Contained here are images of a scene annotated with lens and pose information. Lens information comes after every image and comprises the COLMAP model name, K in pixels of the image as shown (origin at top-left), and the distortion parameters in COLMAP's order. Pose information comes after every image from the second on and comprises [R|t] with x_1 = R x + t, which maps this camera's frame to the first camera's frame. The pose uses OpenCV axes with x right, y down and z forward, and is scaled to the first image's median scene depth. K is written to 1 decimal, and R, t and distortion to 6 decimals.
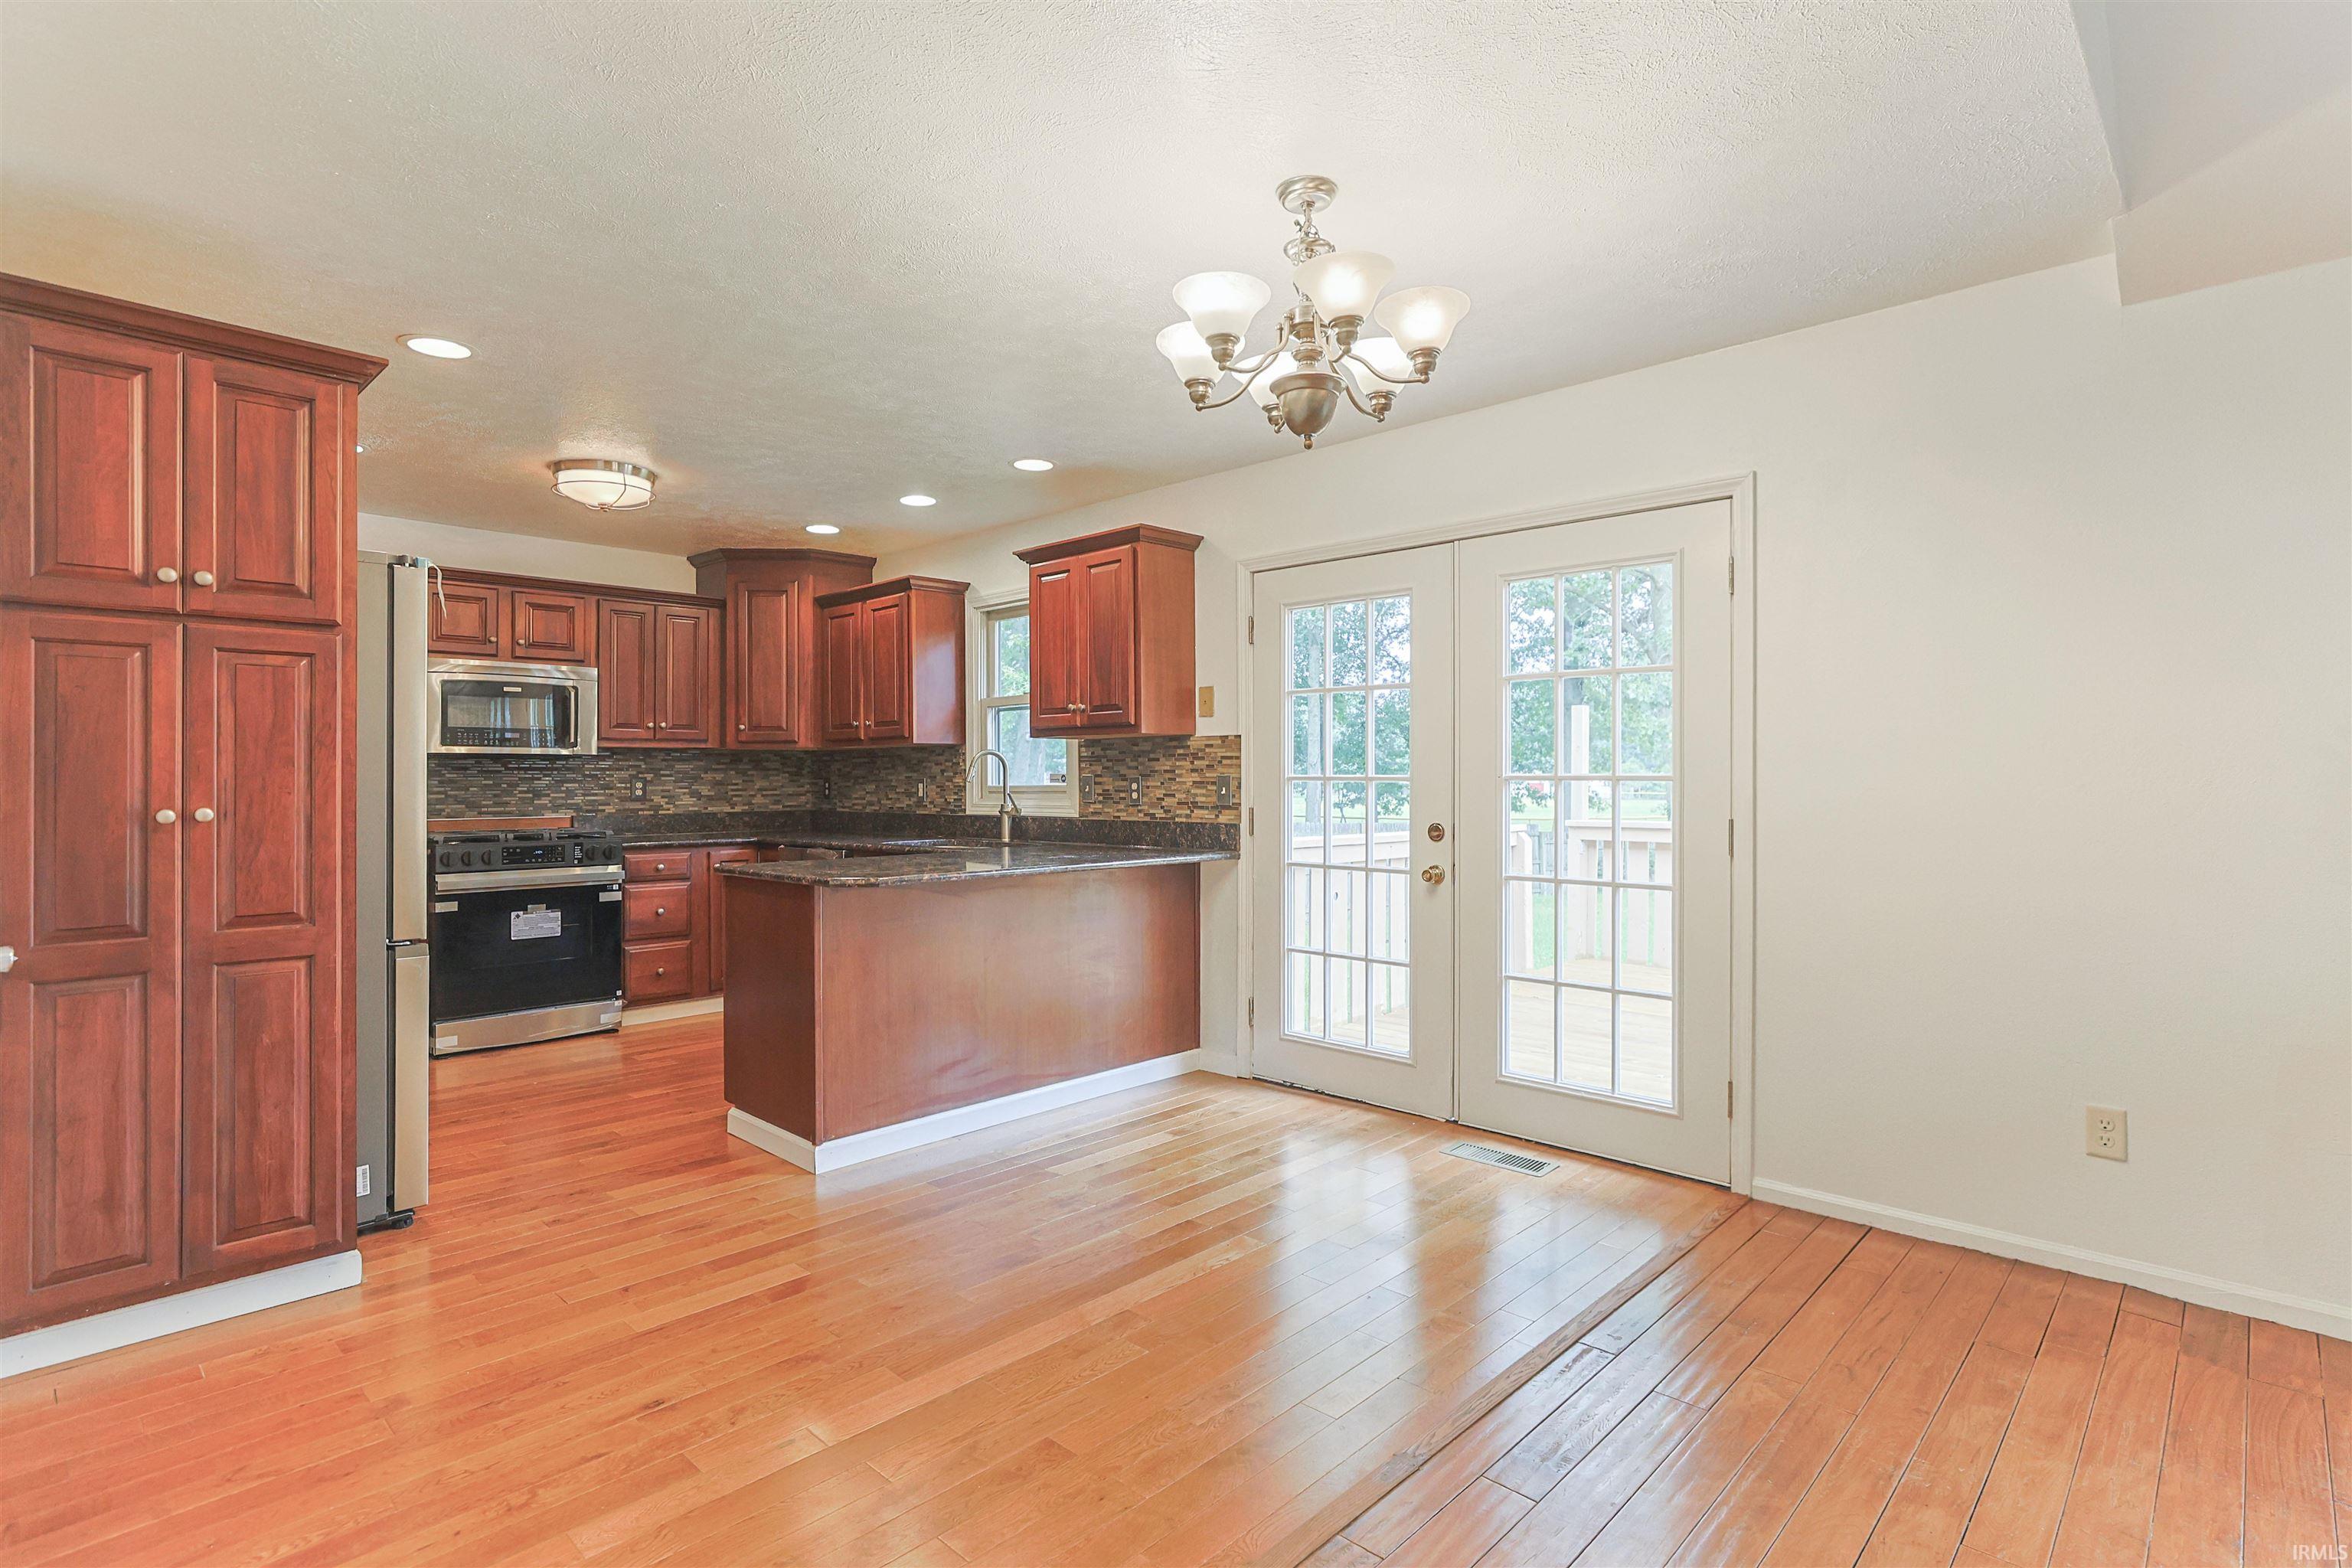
lens RADIAL K [[1155.8, 0, 1257.6], [0, 1155.8, 761.8], [0, 0, 1]] dist [-0.006230, 0.000418]
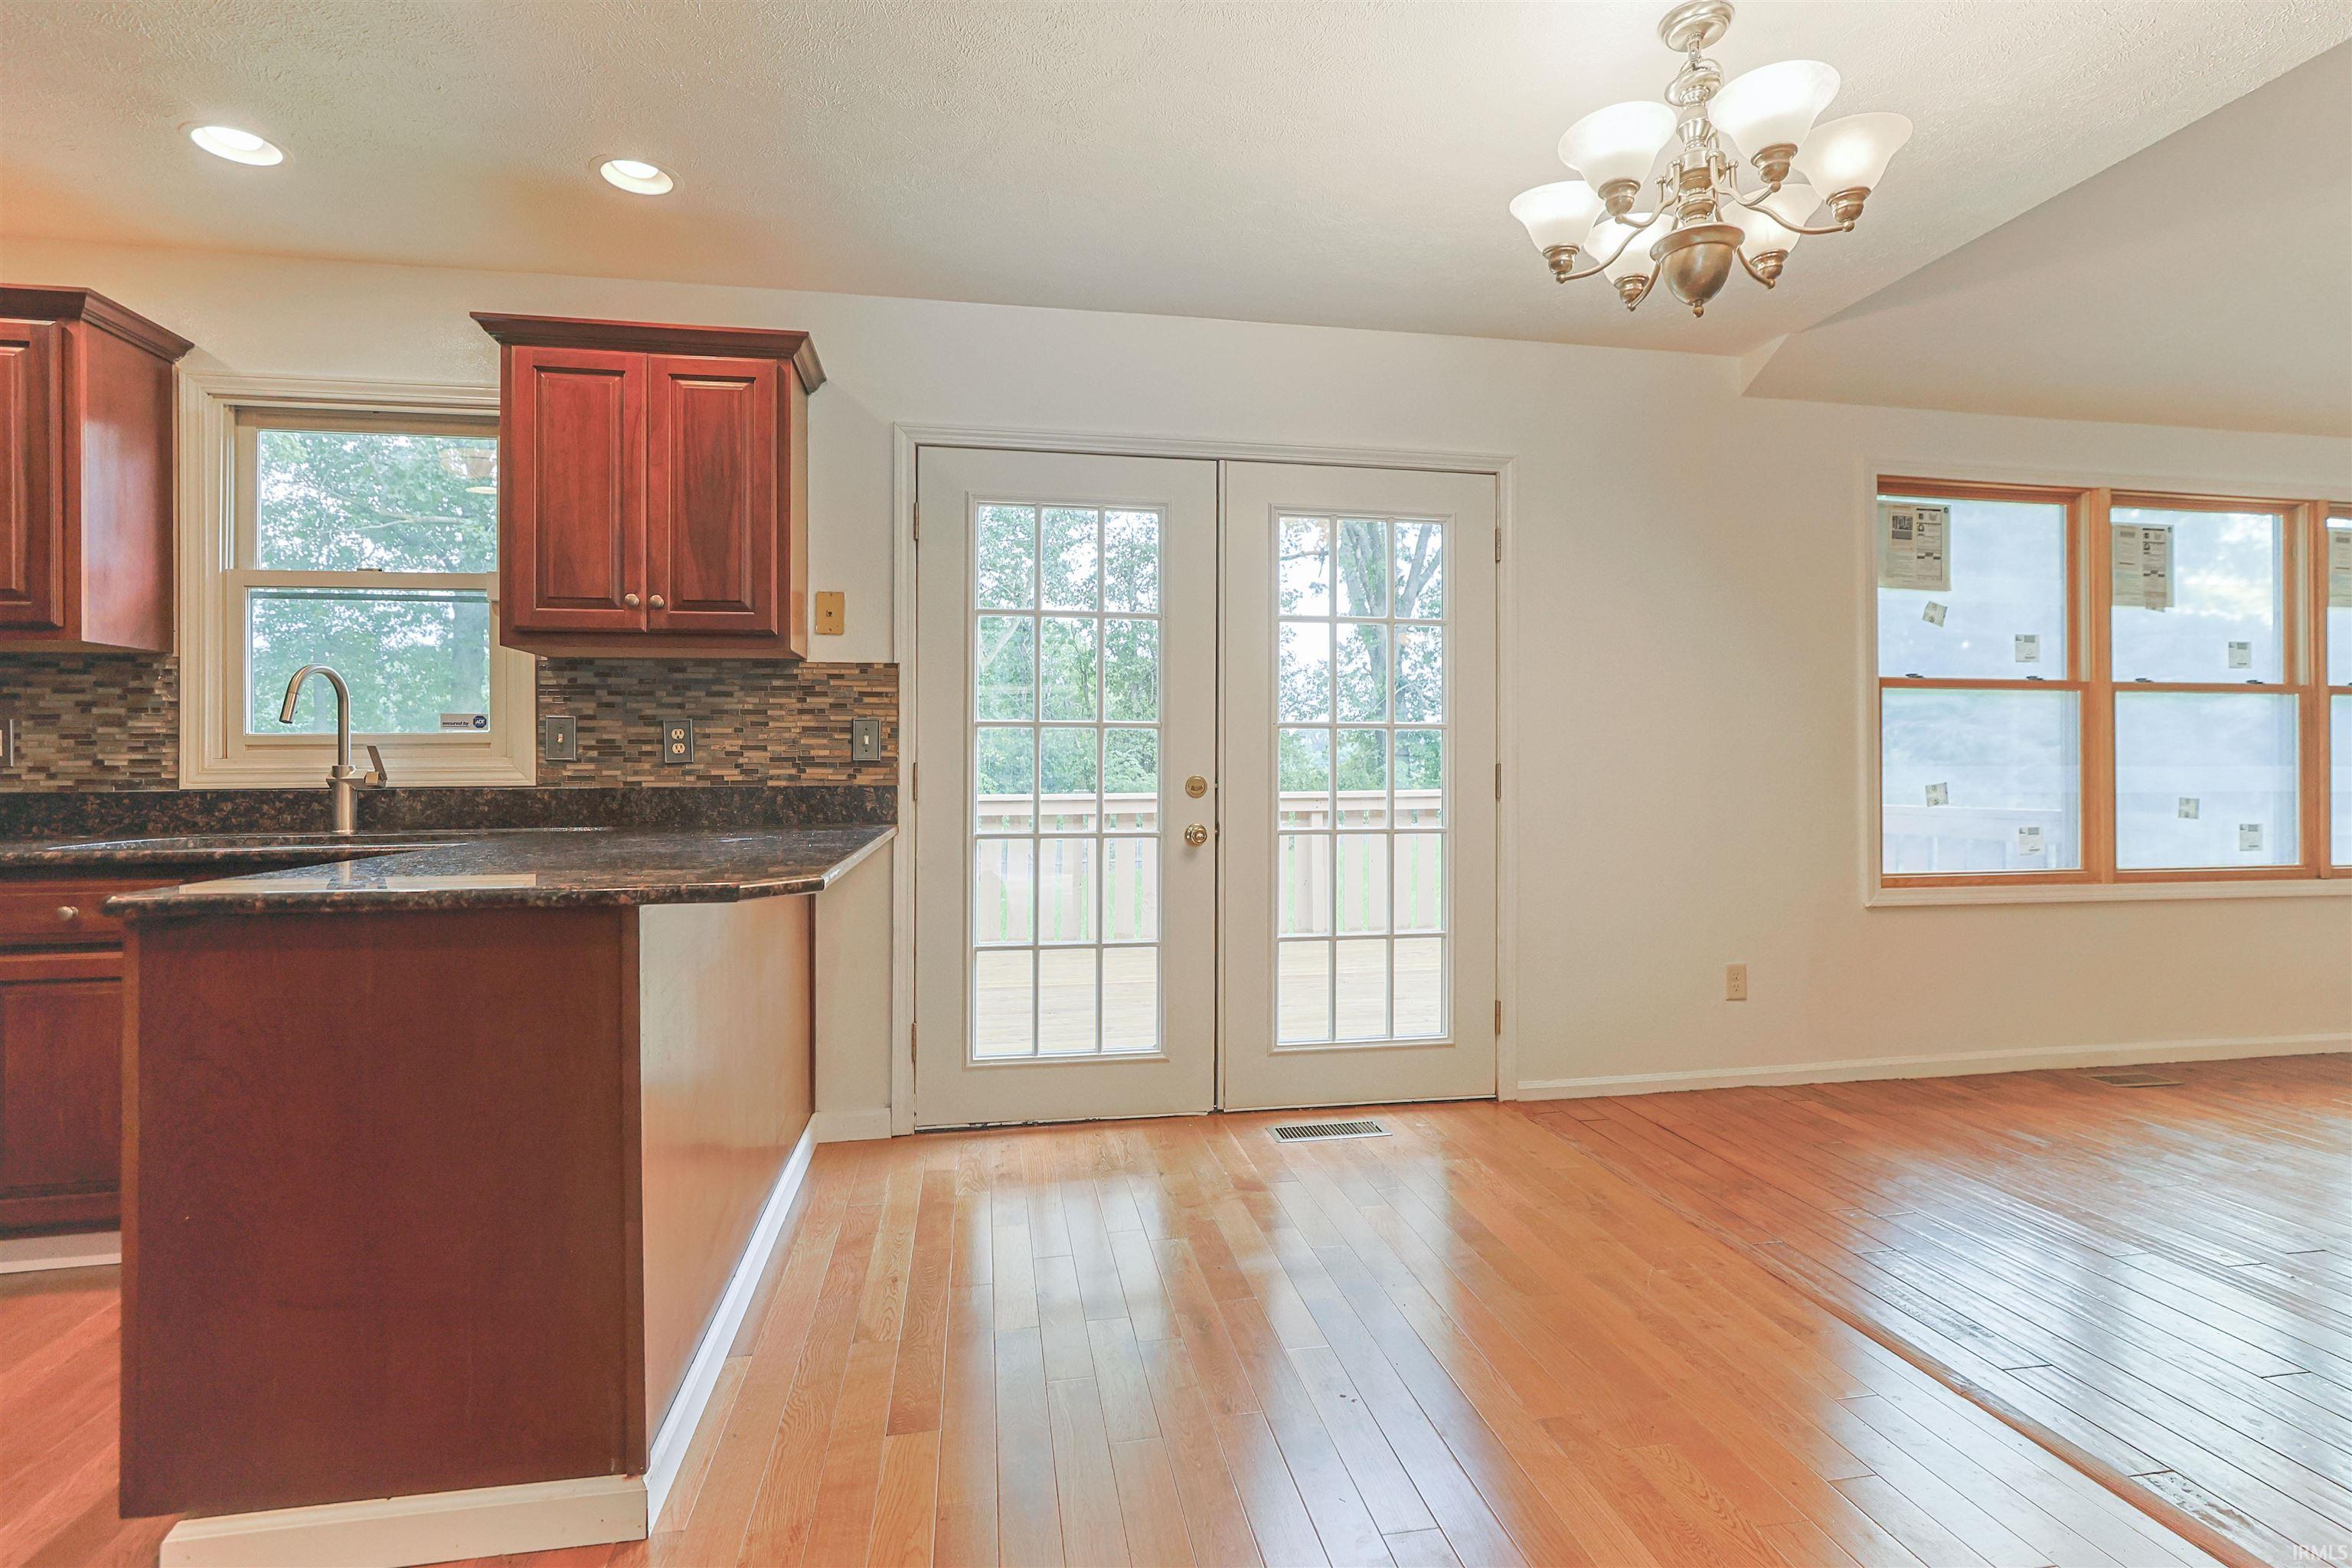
lens RADIAL K [[1155.8, 0, 1257.6], [0, 1155.8, 761.8], [0, 0, 1]] dist [-0.006230, 0.000418]
pose [[0.610533, 0.006193, 0.791967, -0.450709], [-0.005409, 0.999979, -0.003649, 0.039932], [-0.791972, -0.002056, 0.610554, 0.379416]]
